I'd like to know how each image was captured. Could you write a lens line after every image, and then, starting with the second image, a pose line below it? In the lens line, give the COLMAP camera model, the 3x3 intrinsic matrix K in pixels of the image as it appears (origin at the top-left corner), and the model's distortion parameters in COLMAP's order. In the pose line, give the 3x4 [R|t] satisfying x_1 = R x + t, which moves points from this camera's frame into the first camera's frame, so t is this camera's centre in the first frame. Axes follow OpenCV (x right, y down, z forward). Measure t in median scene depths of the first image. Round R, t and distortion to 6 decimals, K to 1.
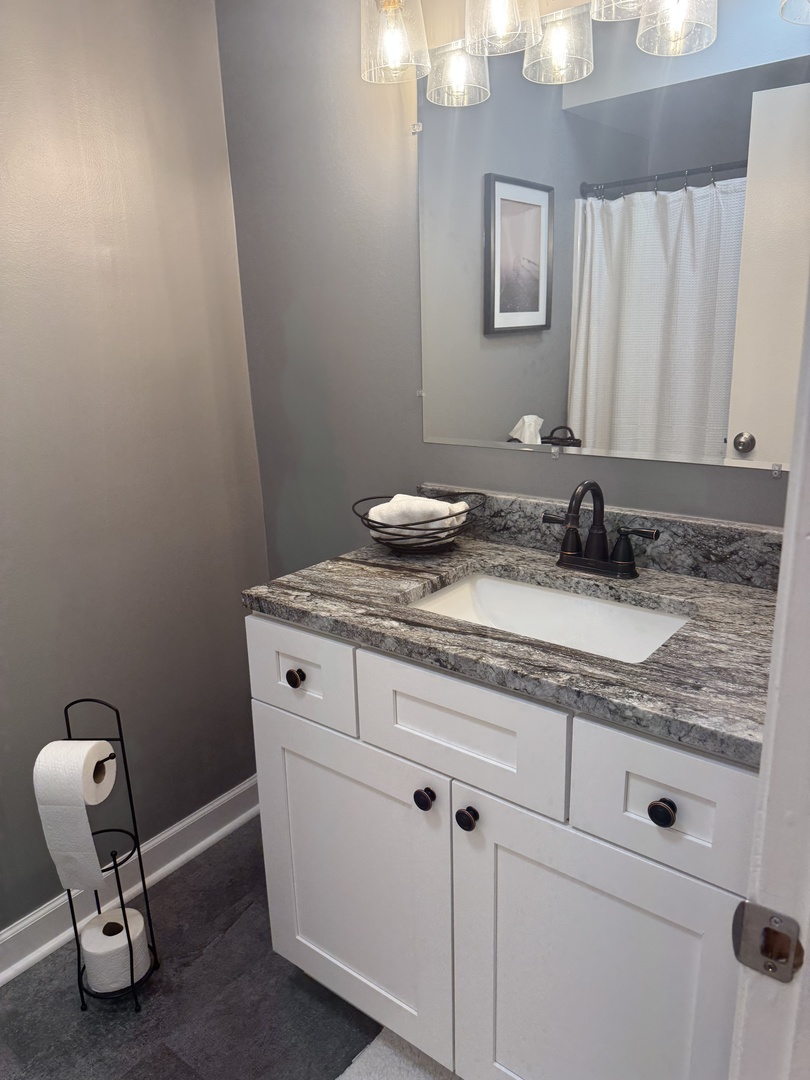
lens RADIAL K [[759.3, 0, 400.2], [0, 759.3, 550.7], [0, 0, 1]] dist [0.058758, -0.077600]
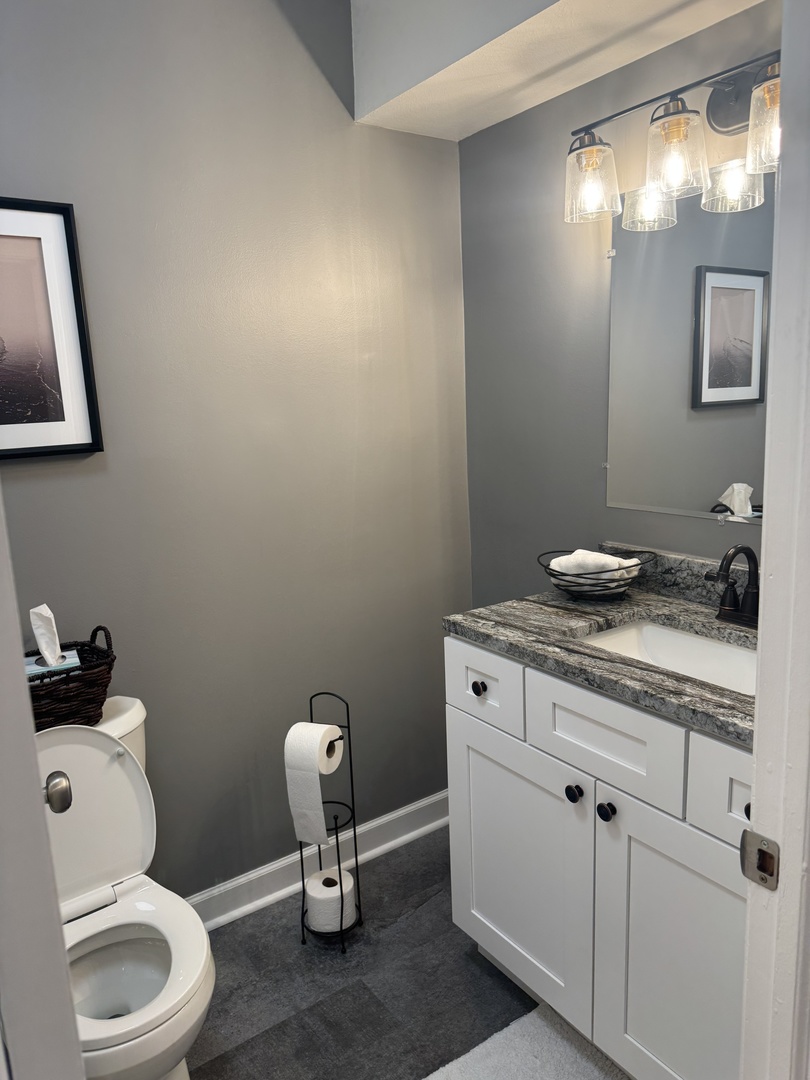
lens RADIAL K [[759.3, 0, 408.1], [0, 759.3, 541.2], [0, 0, 1]] dist [0.058758, -0.077600]
pose [[0.957841, 0.044301, -0.283864, 0.086163], [-0.069518, 0.994418, -0.079379, 0.028201], [0.278762, 0.095766, 0.955573, -0.236568]]
